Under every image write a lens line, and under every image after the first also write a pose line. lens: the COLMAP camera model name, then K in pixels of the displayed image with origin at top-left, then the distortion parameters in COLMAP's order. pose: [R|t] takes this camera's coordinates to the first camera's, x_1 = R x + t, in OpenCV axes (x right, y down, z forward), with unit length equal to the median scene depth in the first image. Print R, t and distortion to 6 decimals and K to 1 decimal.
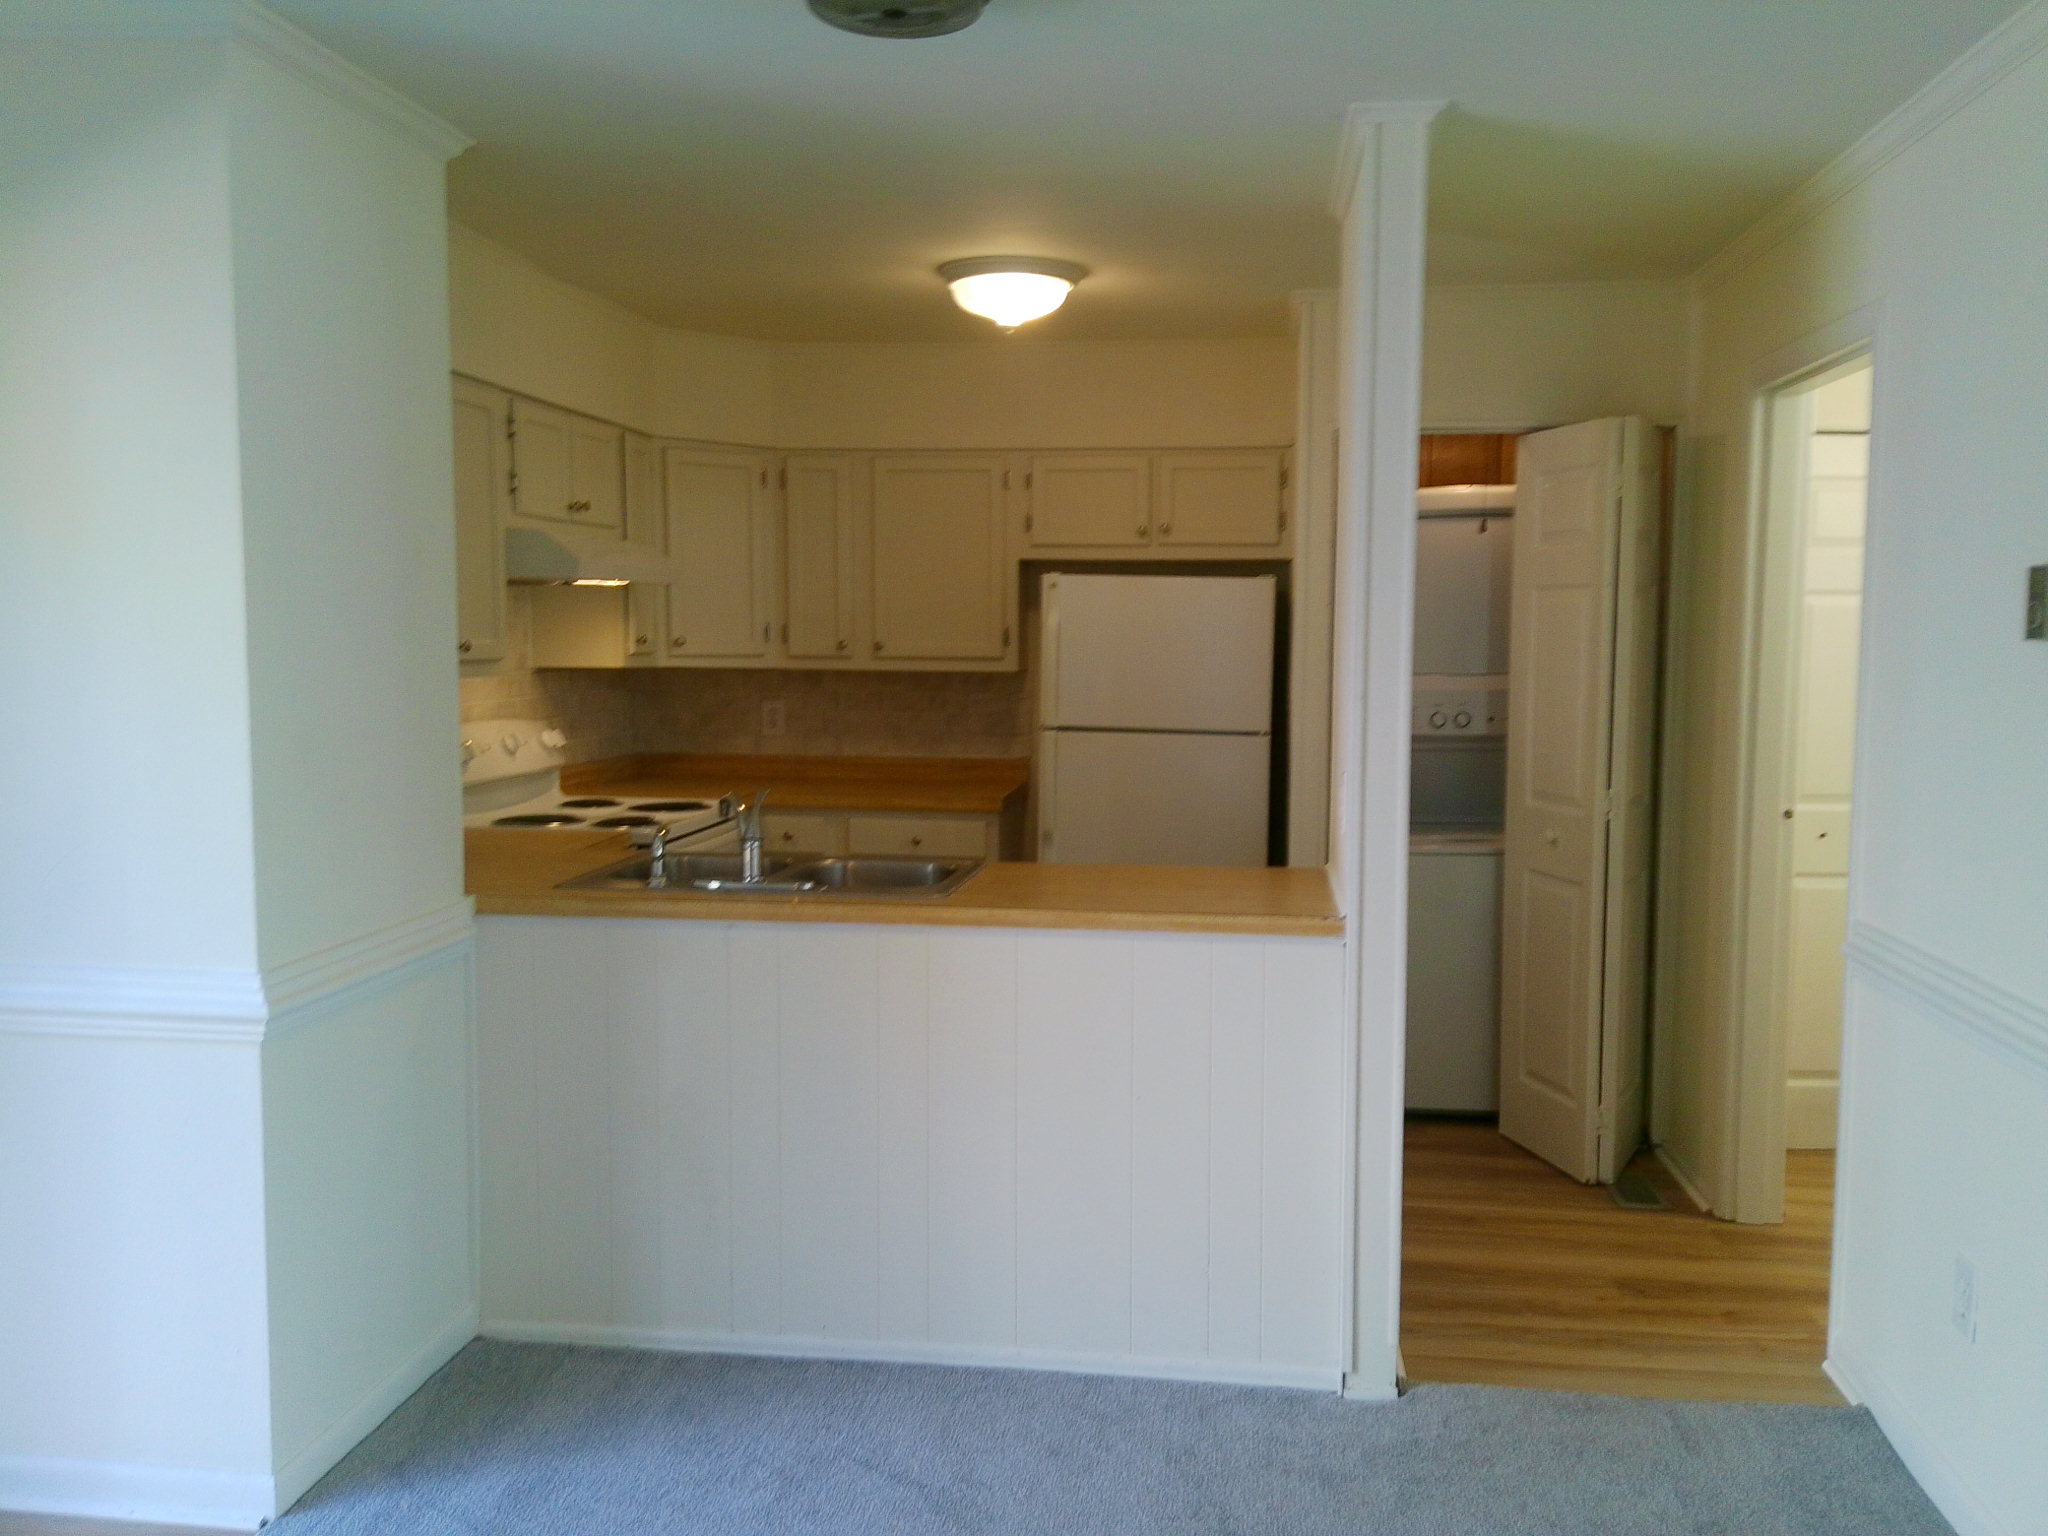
lens RADIAL K [[1661.2, 0, 1055.2], [0, 1661.2, 767.5], [0, 0, 1]] dist [0.102953, -0.160346]
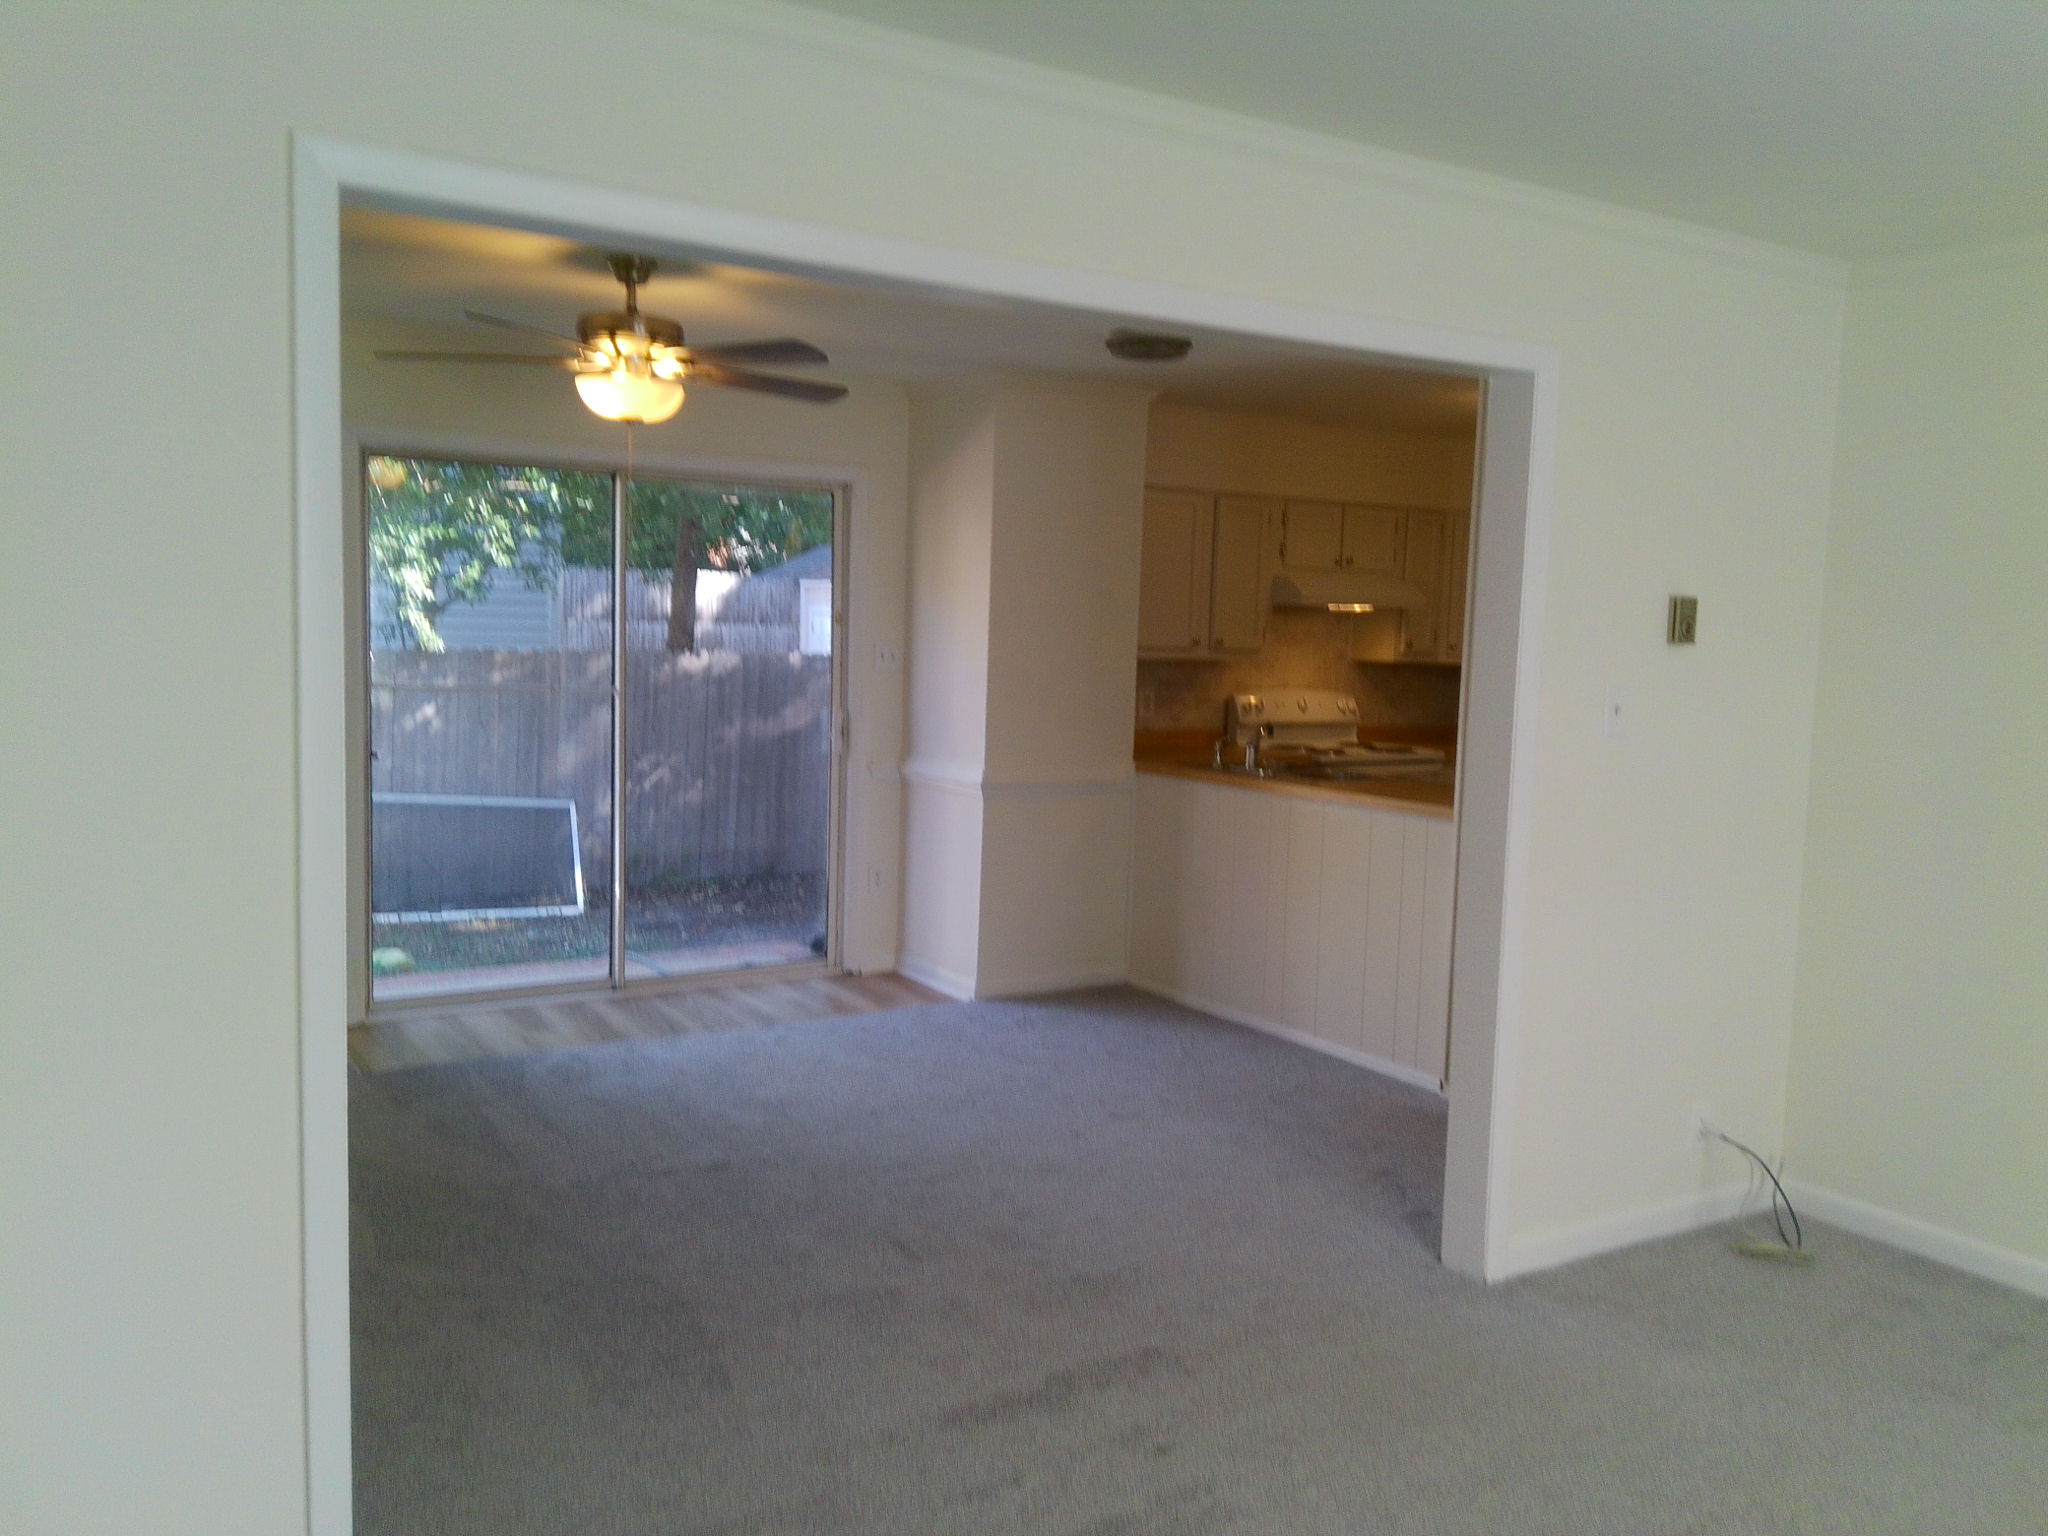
lens RADIAL K [[1661.2, 0, 1055.2], [0, 1661.2, 767.5], [0, 0, 1]] dist [0.102953, -0.160346]
pose [[0.641247, 0.084865, -0.762627, 0.755892], [-0.092440, 0.995171, 0.033015, 0.017394], [0.761746, 0.049327, 0.645995, -0.253780]]
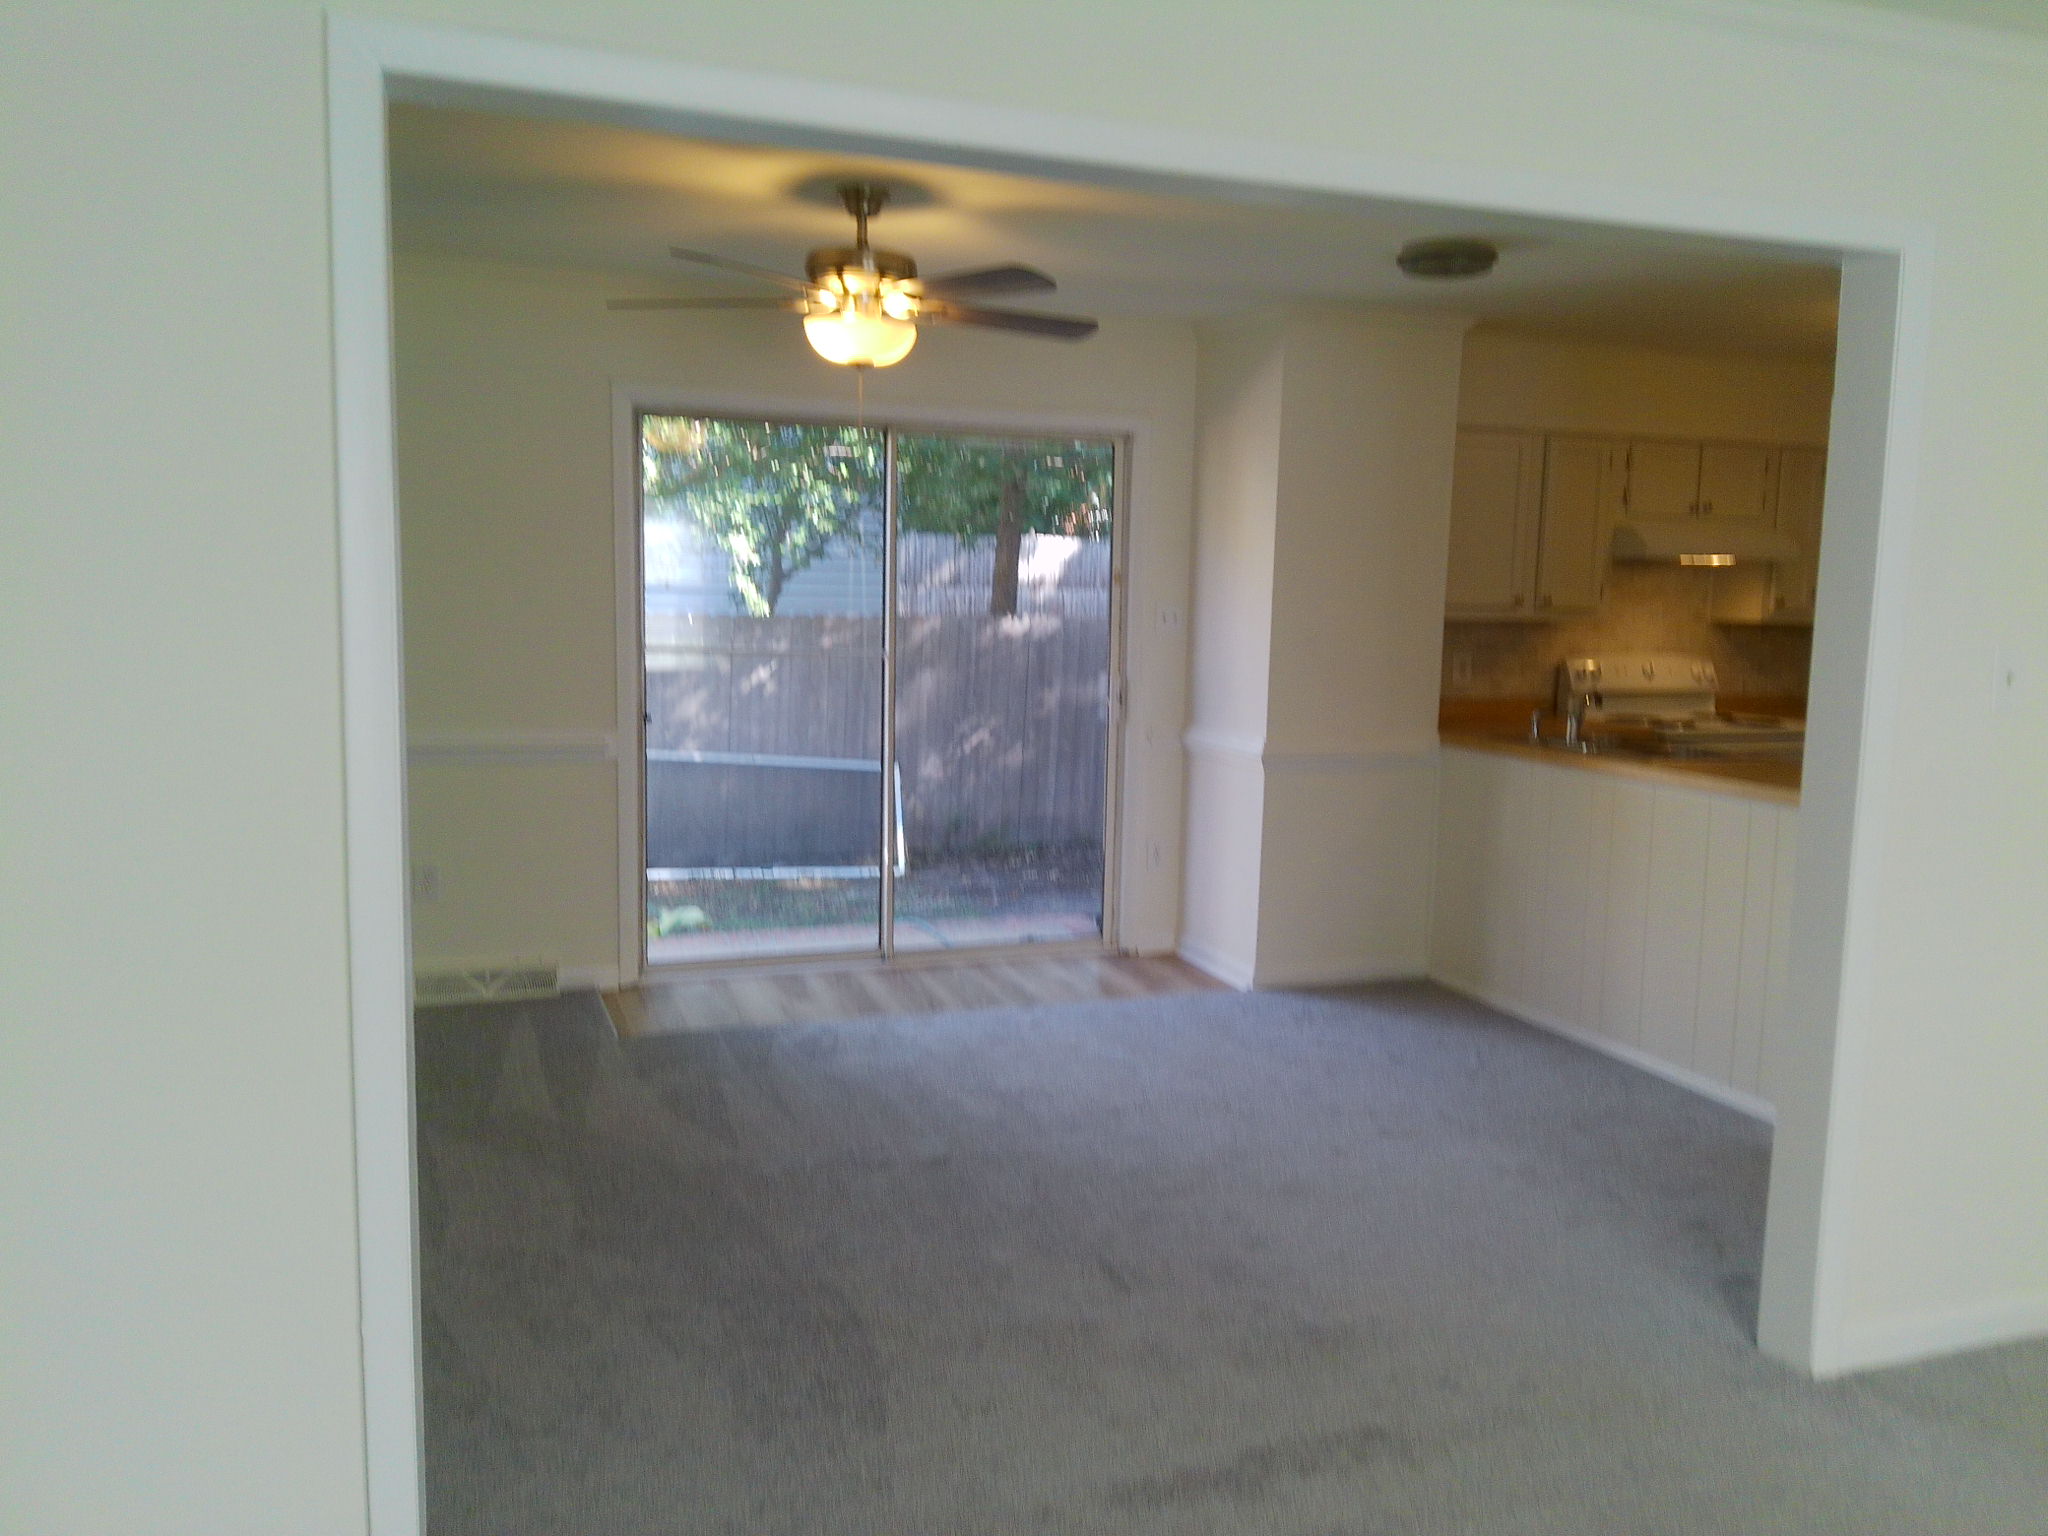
lens RADIAL K [[1661.2, 0, 1055.2], [0, 1661.2, 767.5], [0, 0, 1]] dist [0.102953, -0.160346]
pose [[0.462454, 0.110142, -0.879775, 0.716713], [-0.095948, 0.992644, 0.073838, 0.012952], [0.881436, 0.050266, 0.469621, -0.155501]]
